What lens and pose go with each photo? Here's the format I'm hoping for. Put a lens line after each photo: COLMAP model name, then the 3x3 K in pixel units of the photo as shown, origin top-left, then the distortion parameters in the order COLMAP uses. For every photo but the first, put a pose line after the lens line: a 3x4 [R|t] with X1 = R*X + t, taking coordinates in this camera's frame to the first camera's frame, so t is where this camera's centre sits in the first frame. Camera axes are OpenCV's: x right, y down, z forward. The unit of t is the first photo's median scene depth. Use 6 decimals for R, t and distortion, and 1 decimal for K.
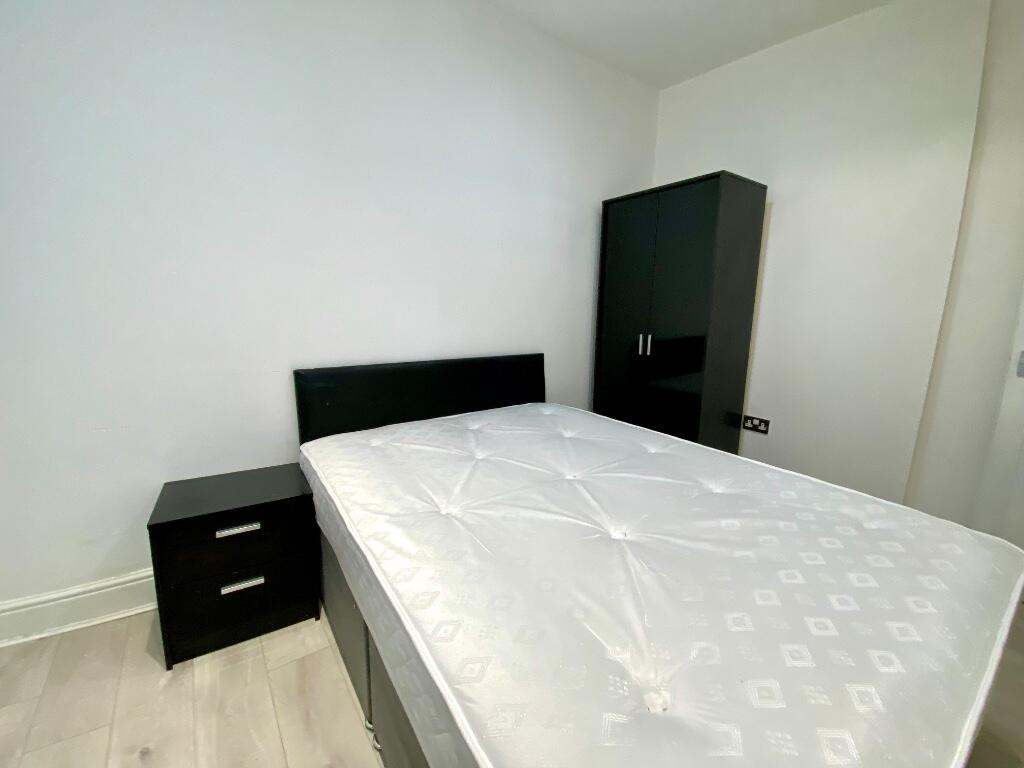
lens RADIAL K [[412.5, 0, 511.9], [0, 412.5, 373.1], [0, 0, 1]] dist [0.015081, -0.016140]
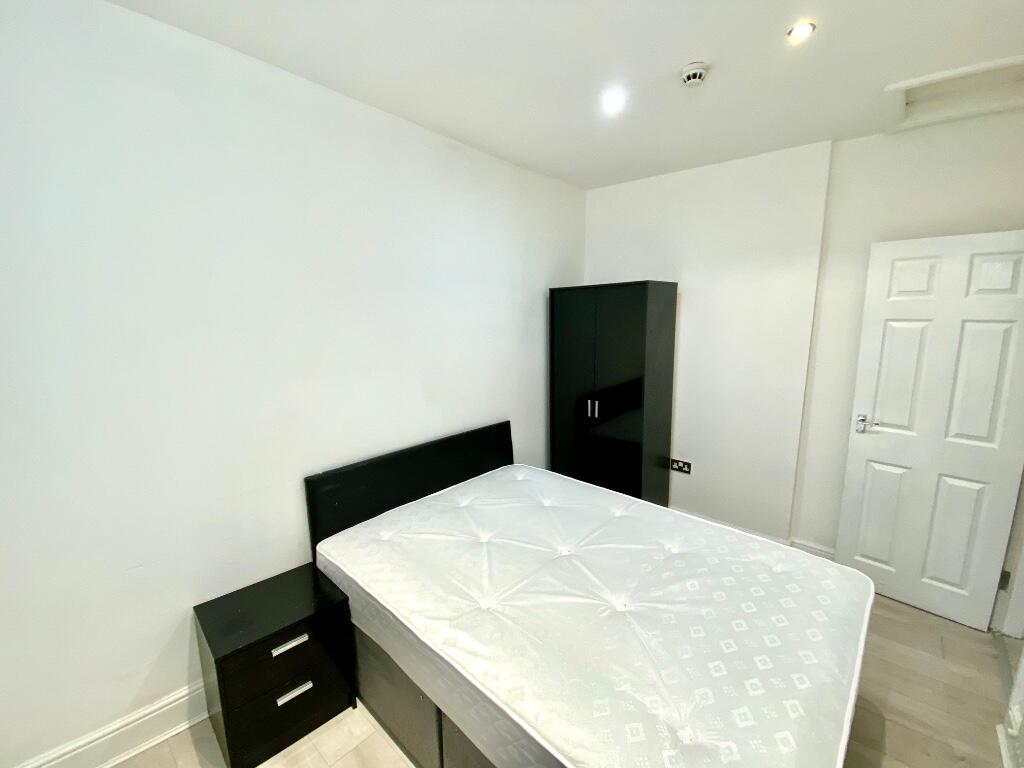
lens RADIAL K [[415.4, 0, 508.7], [0, 415.4, 373.1], [0, 0, 1]] dist [0.010160, -0.016423]
pose [[0.979141, -0.055301, 0.195513, -0.261962], [0.060376, 0.997974, -0.020090, -0.295846], [-0.194006, 0.031475, 0.980495, -0.235247]]
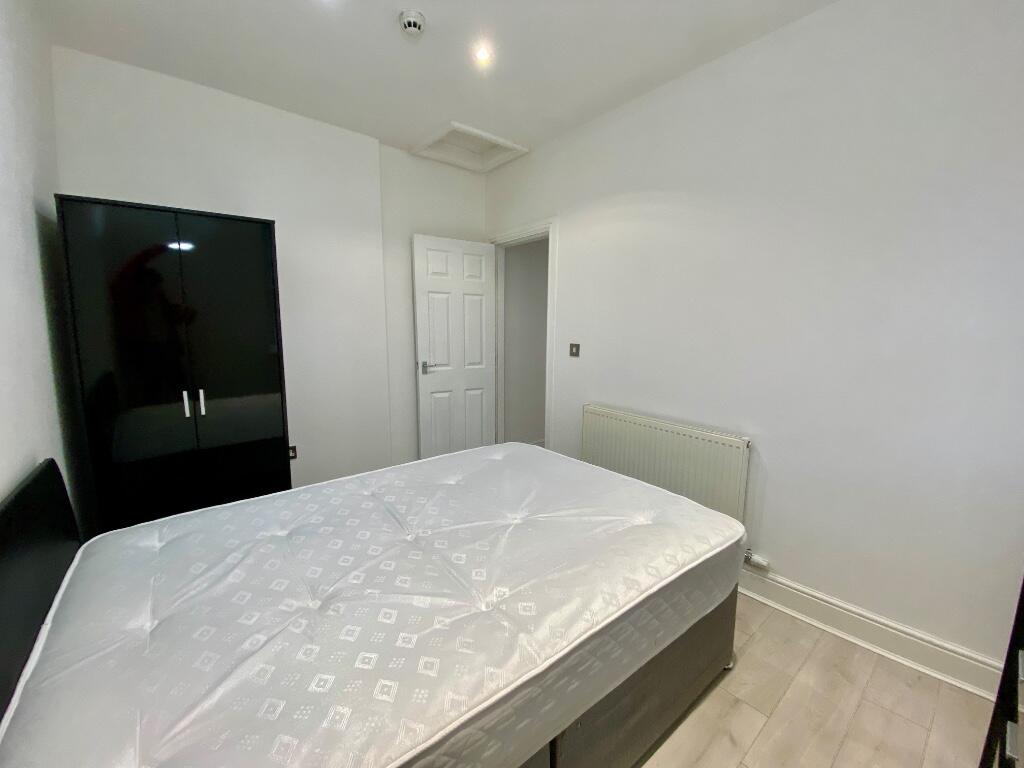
lens RADIAL K [[416.6, 0, 512.0], [0, 416.6, 384.0], [0, 0, 1]] dist [0.001363, -0.016598]
pose [[-0.071882, -0.152915, 0.985622, -0.881918], [0.156410, 0.974224, 0.162554, -0.250811], [-0.985073, 0.165846, -0.046111, 0.803236]]
